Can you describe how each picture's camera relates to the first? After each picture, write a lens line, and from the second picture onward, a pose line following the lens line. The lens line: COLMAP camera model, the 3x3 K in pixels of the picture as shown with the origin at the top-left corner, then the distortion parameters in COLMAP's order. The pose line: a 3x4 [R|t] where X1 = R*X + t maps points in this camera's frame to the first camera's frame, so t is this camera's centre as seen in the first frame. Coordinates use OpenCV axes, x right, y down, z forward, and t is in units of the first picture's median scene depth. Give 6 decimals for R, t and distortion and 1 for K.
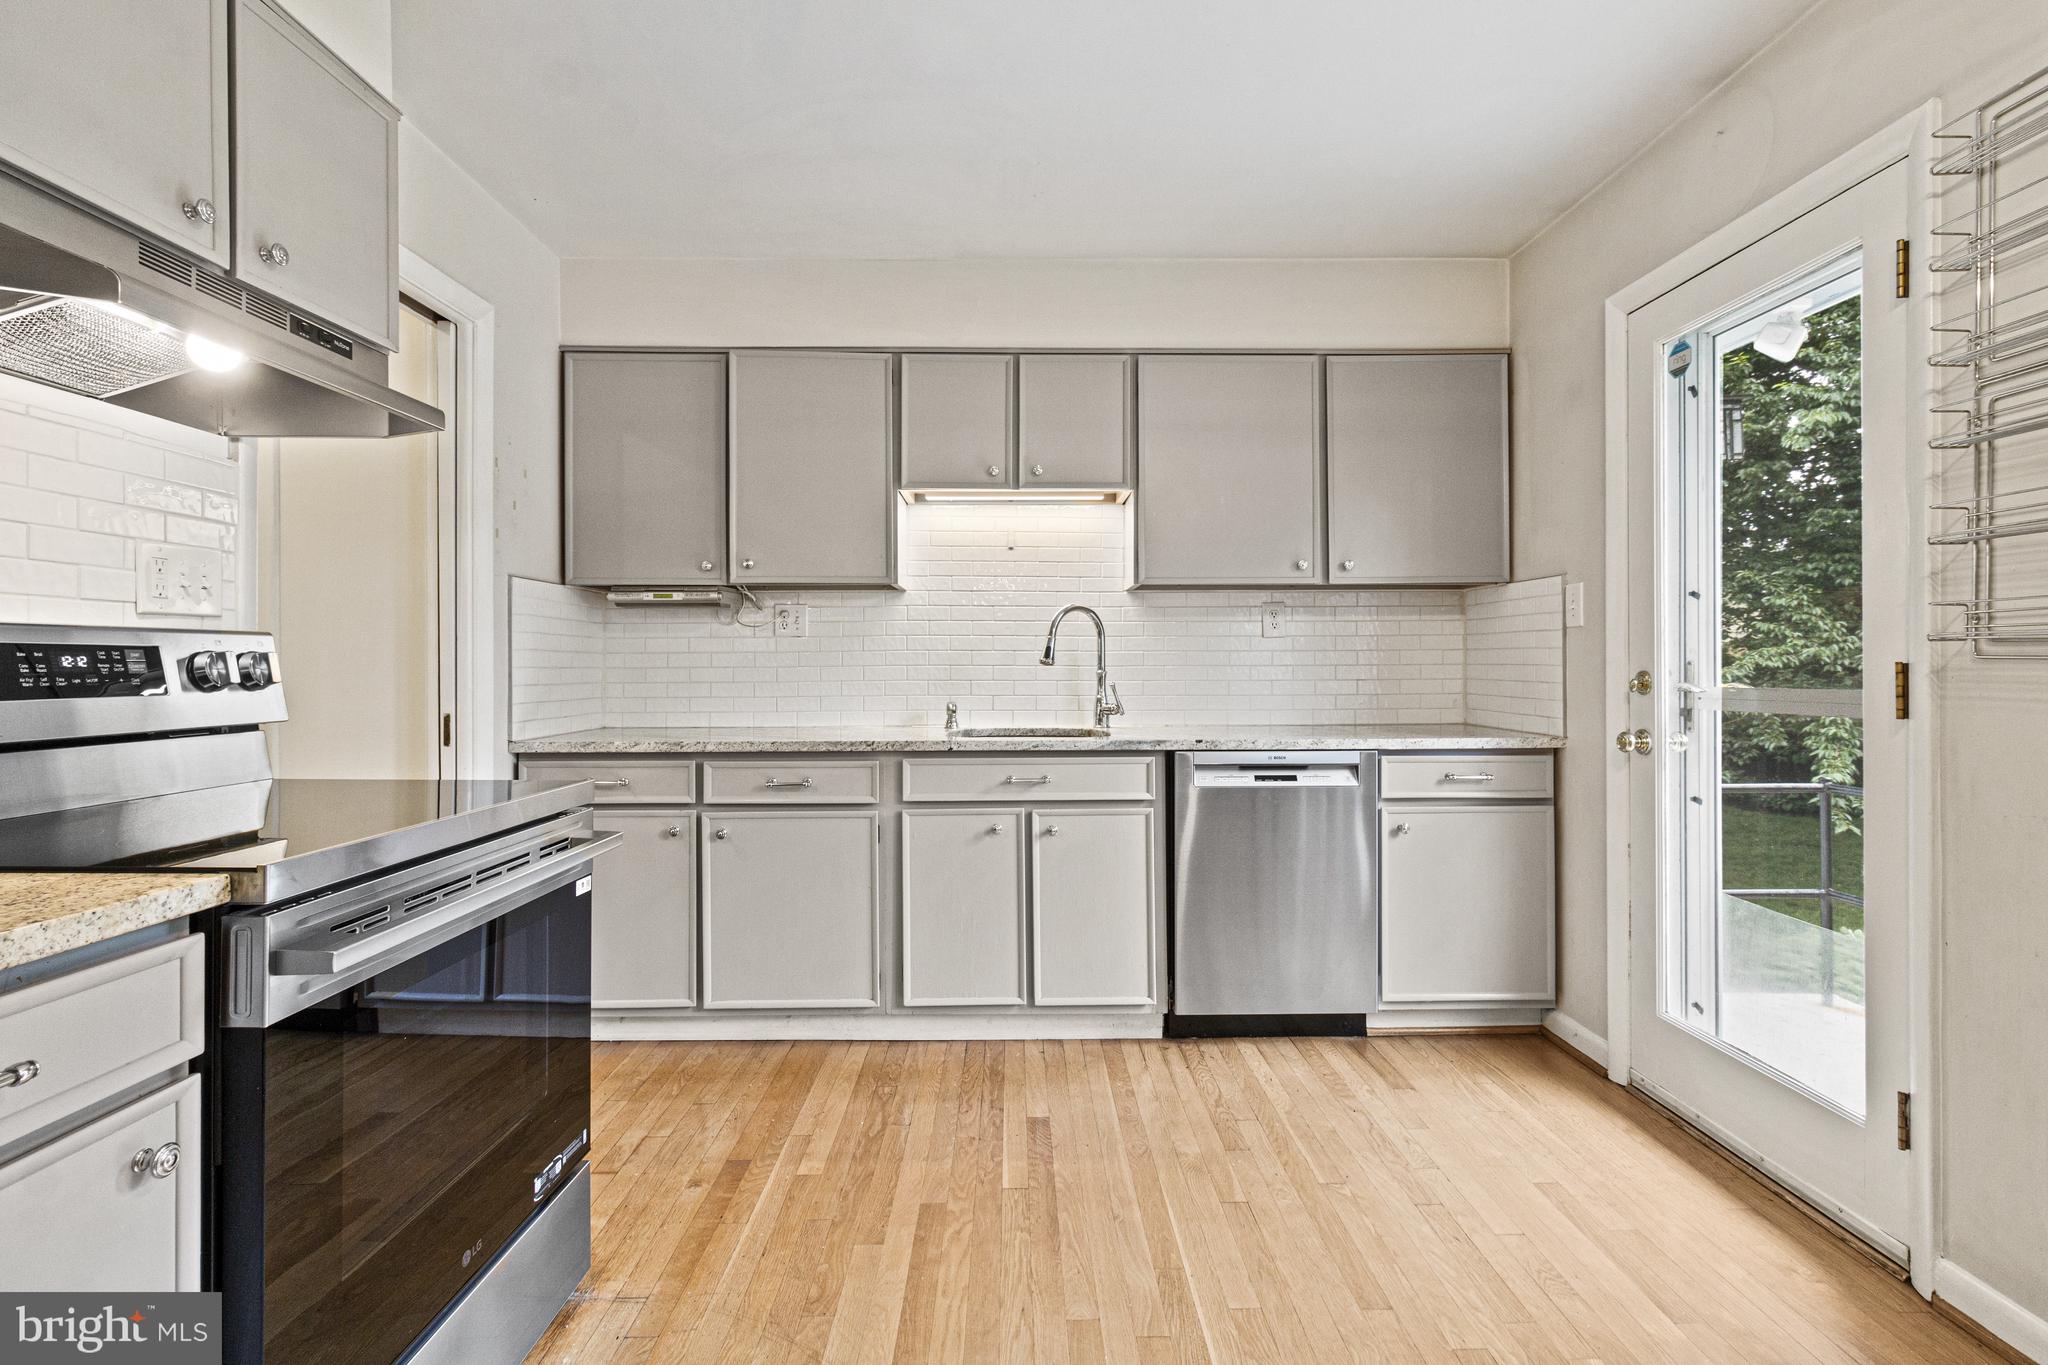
lens RADIAL K [[968.2, 0, 1031.9], [0, 968.2, 663.1], [0, 0, 1]] dist [0.003184, -0.000670]
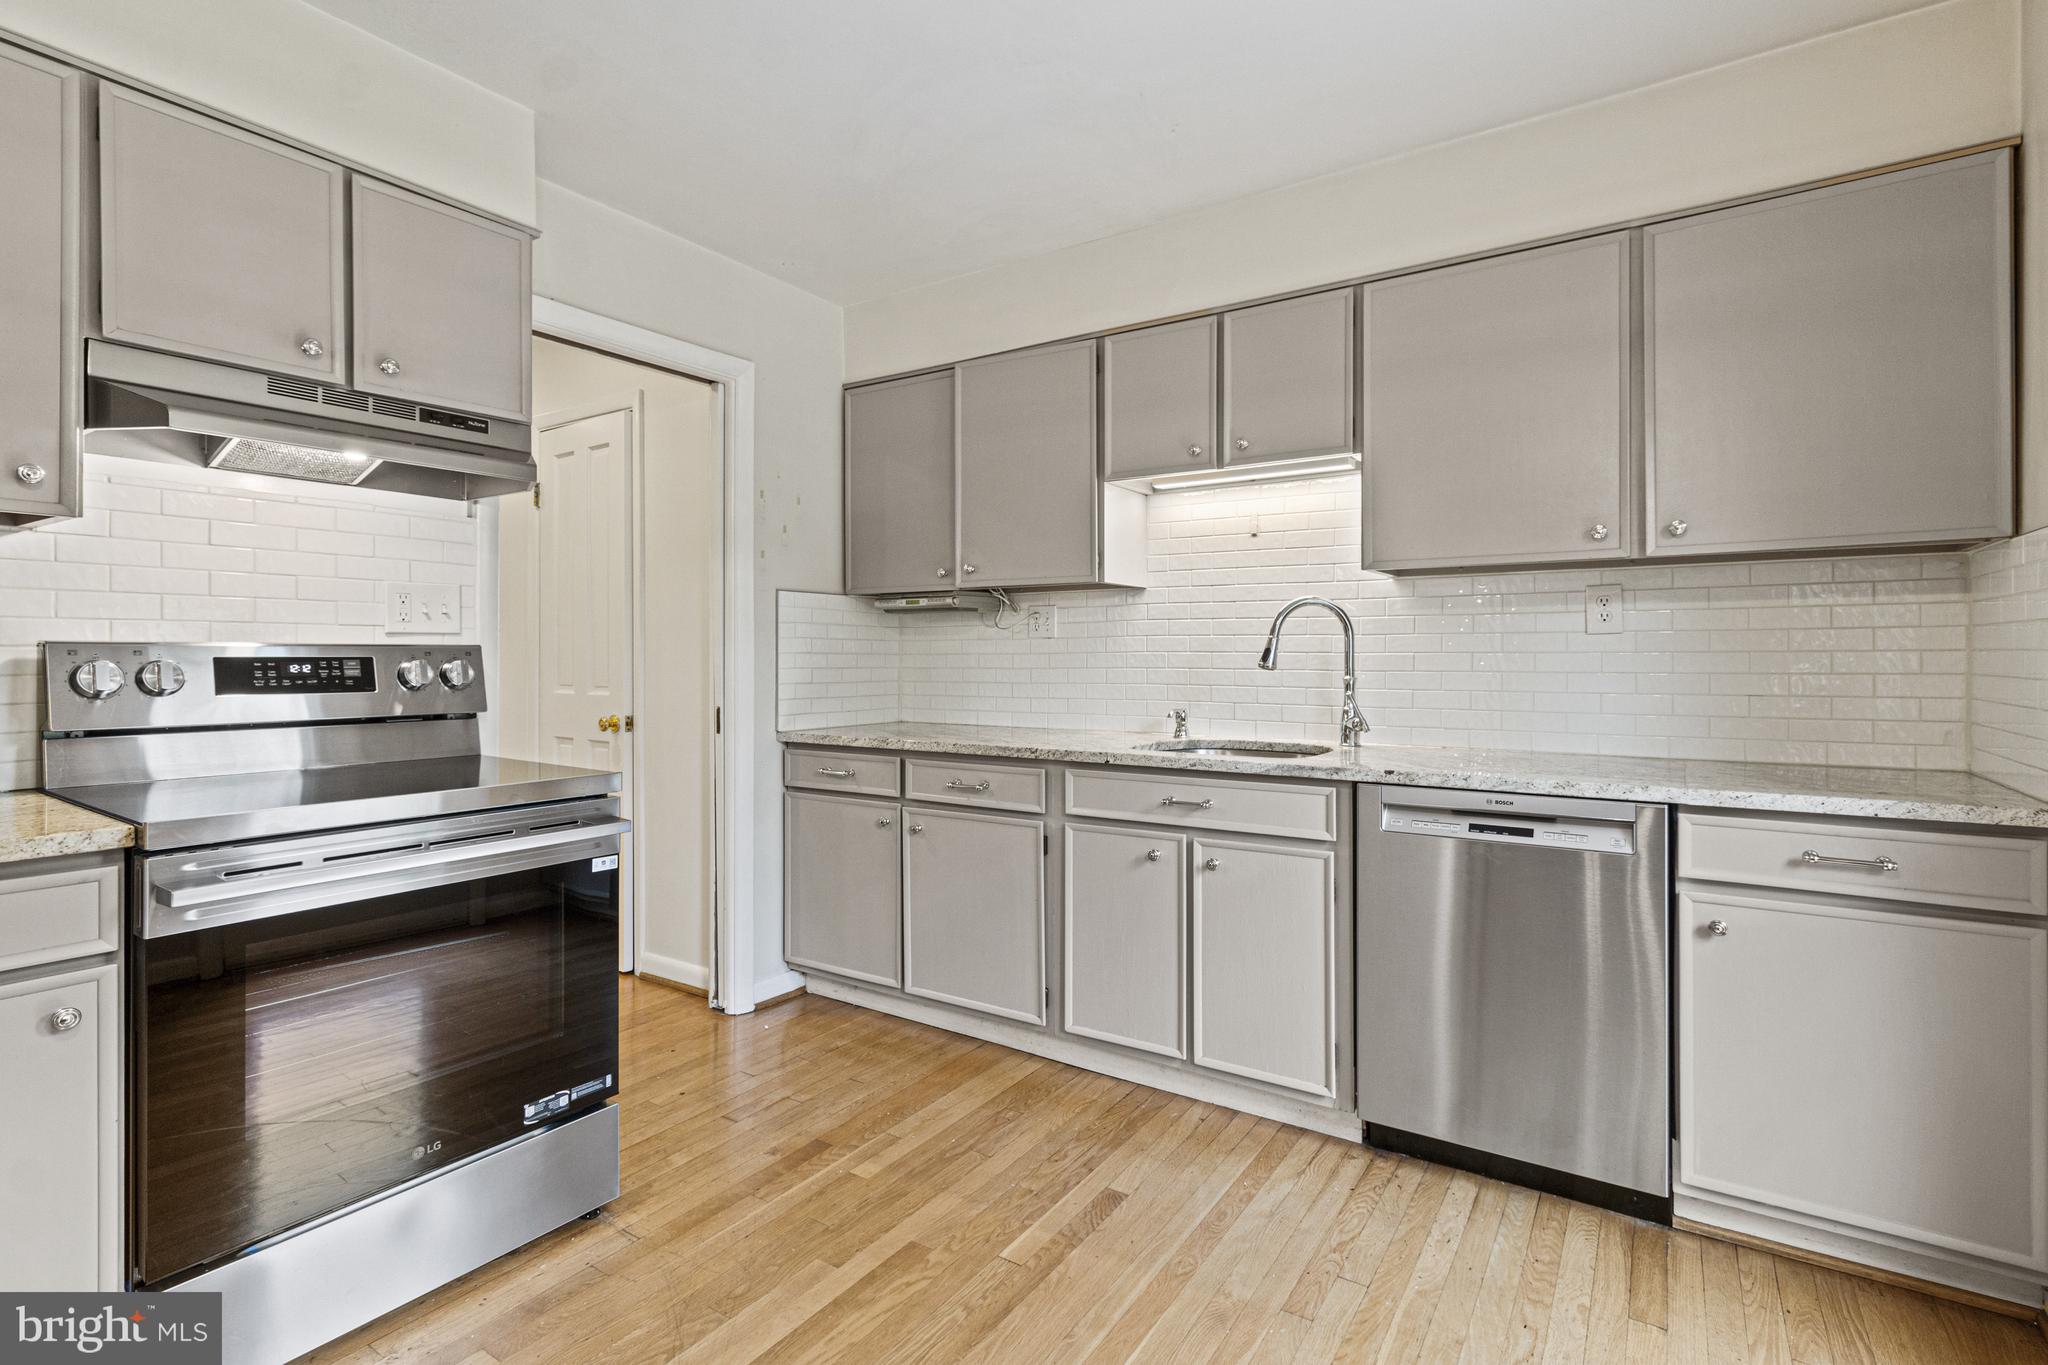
lens RADIAL K [[968.2, 0, 1036.0], [0, 968.2, 657.1], [0, 0, 1]] dist [0.003184, -0.000670]
pose [[0.827448, 0.002724, -0.561536, 0.371313], [-0.001855, 0.999996, 0.002117, -0.011870], [0.561540, -0.000710, 0.827449, 0.202845]]
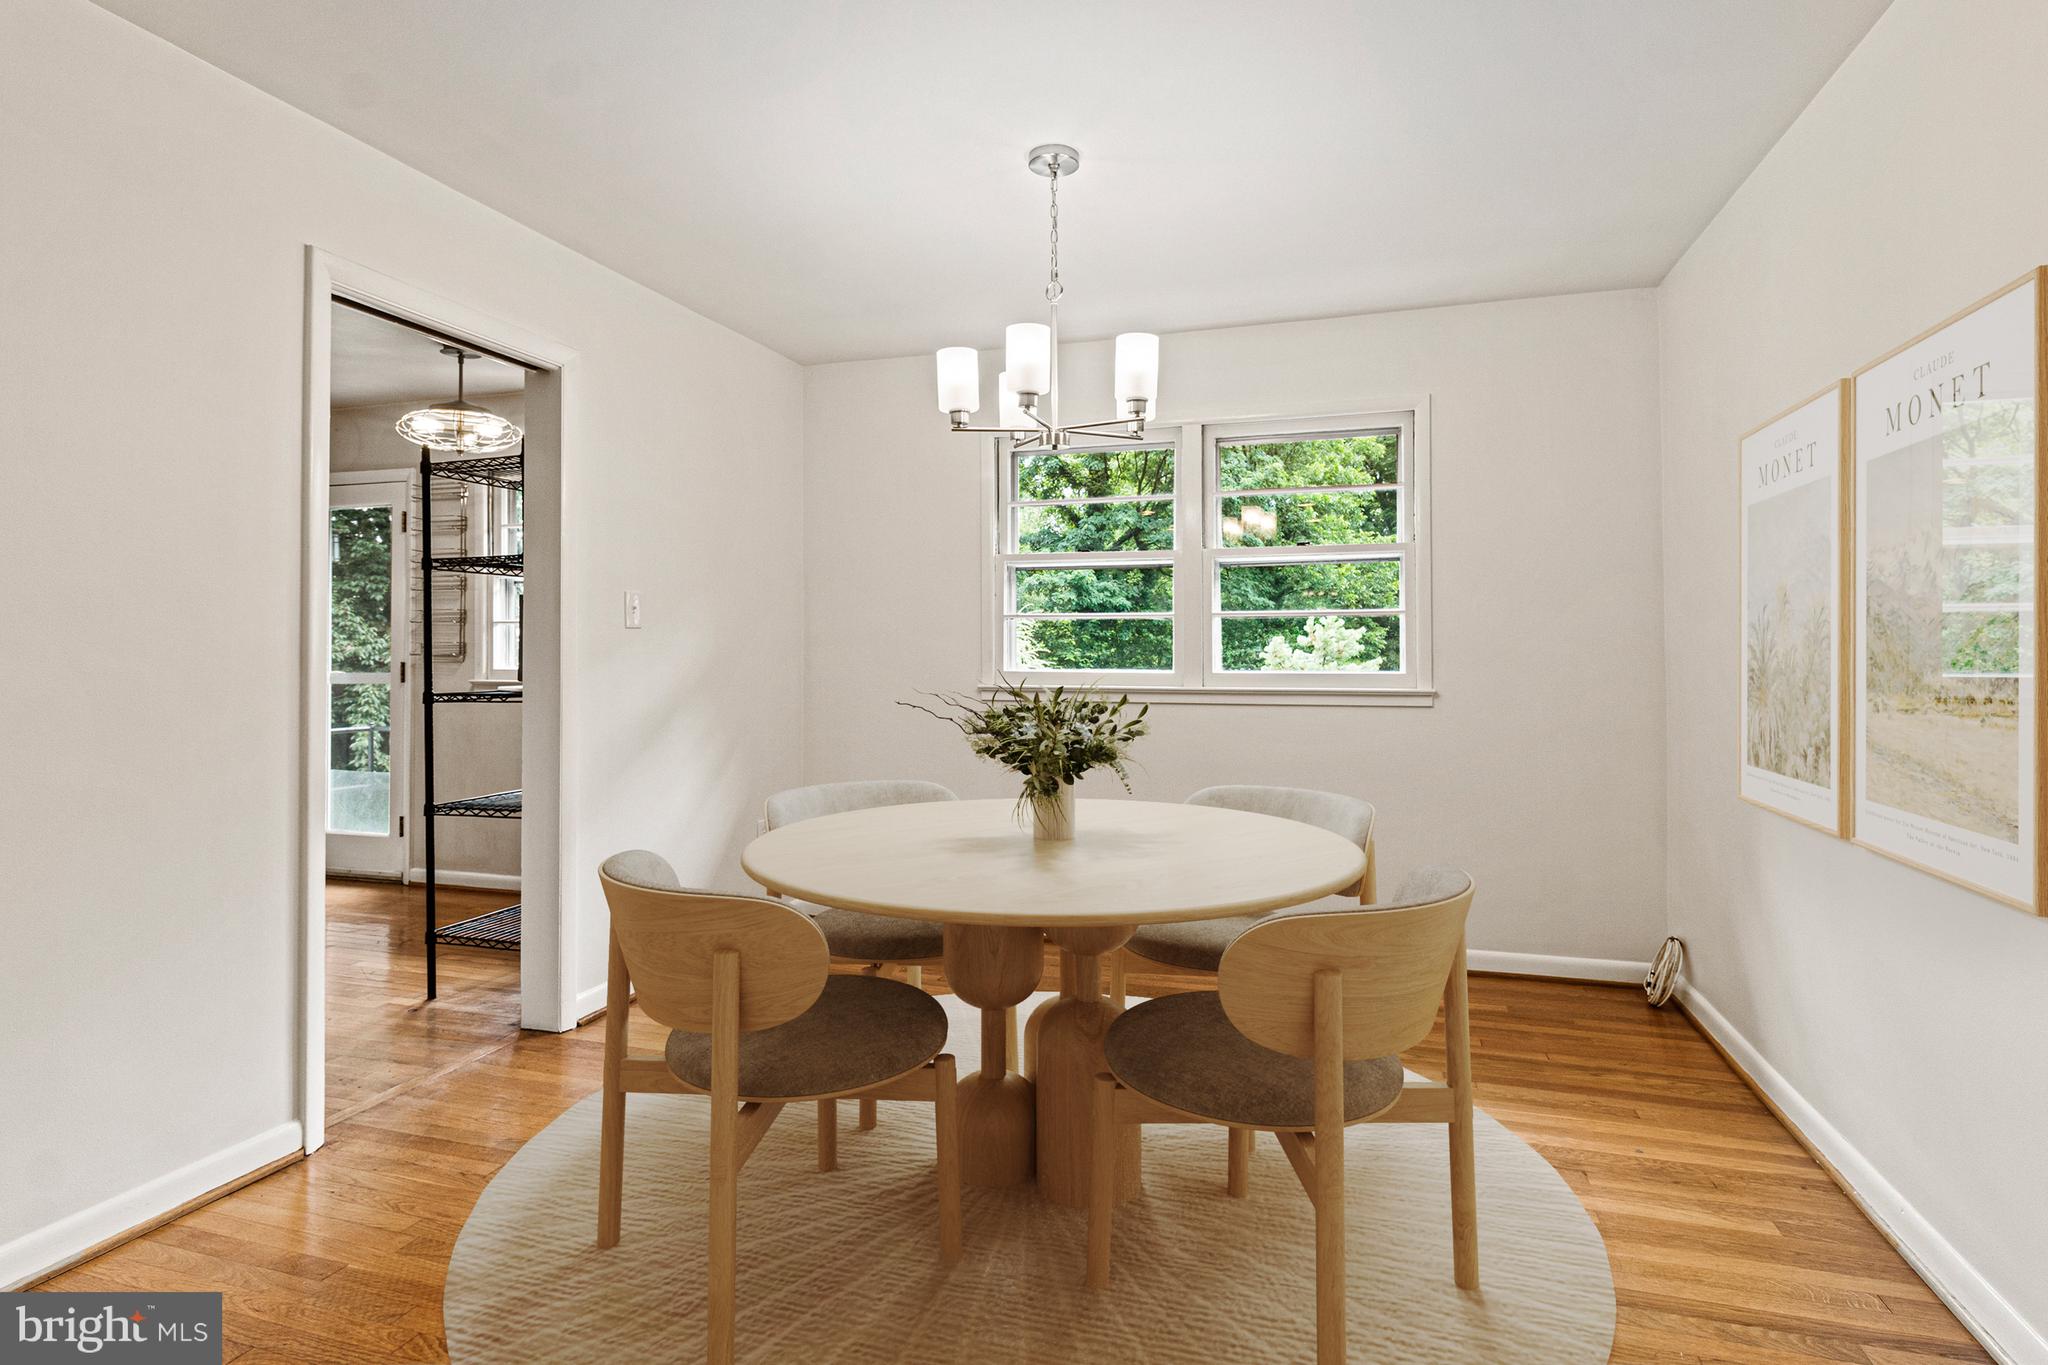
lens RADIAL K [[1053.1, 0, 1058.0], [0, 1053.1, 648.1], [0, 0, 1]] dist [-0.007034, -0.001215]
pose [[0.289532, 0.013183, 0.957078, -0.895027], [-0.005582, 0.999911, -0.012085, -0.008997], [-0.957152, -0.001843, 0.289580, -1.037551]]
